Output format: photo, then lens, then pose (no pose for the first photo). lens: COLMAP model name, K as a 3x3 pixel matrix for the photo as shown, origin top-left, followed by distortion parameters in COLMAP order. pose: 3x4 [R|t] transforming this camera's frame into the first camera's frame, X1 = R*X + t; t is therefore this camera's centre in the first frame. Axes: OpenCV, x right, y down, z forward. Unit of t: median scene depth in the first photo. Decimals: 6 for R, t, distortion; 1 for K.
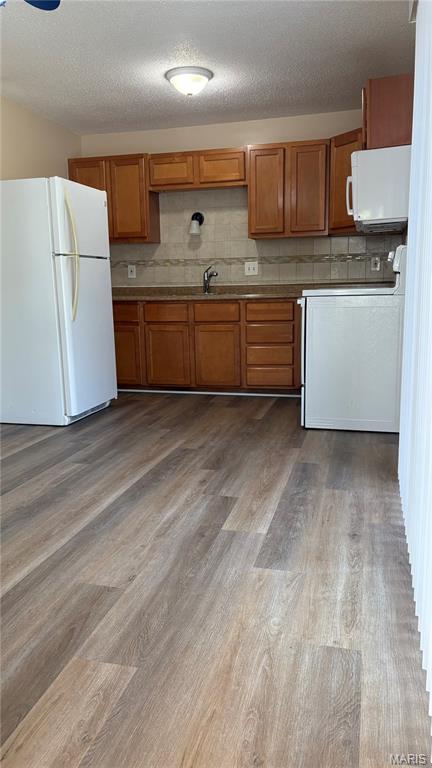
lens RADIAL K [[581.0, 0, 210.2], [0, 581.0, 391.5], [0, 0, 1]] dist [0.043964, -0.003235]
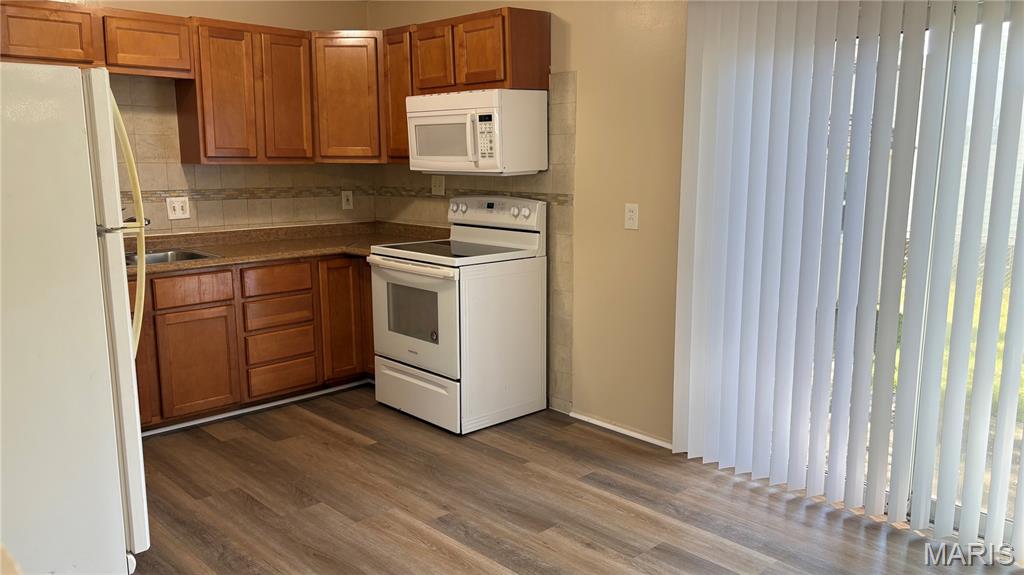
lens RADIAL K [[774.7, 0, 501.4], [0, 774.7, 294.7], [0, 0, 1]] dist [0.043964, -0.003235]
pose [[0.510762, -0.134738, 0.849099, -0.714420], [0.144000, 0.987098, 0.070016, -0.201478], [-0.847577, 0.086509, 0.523574, 0.455428]]
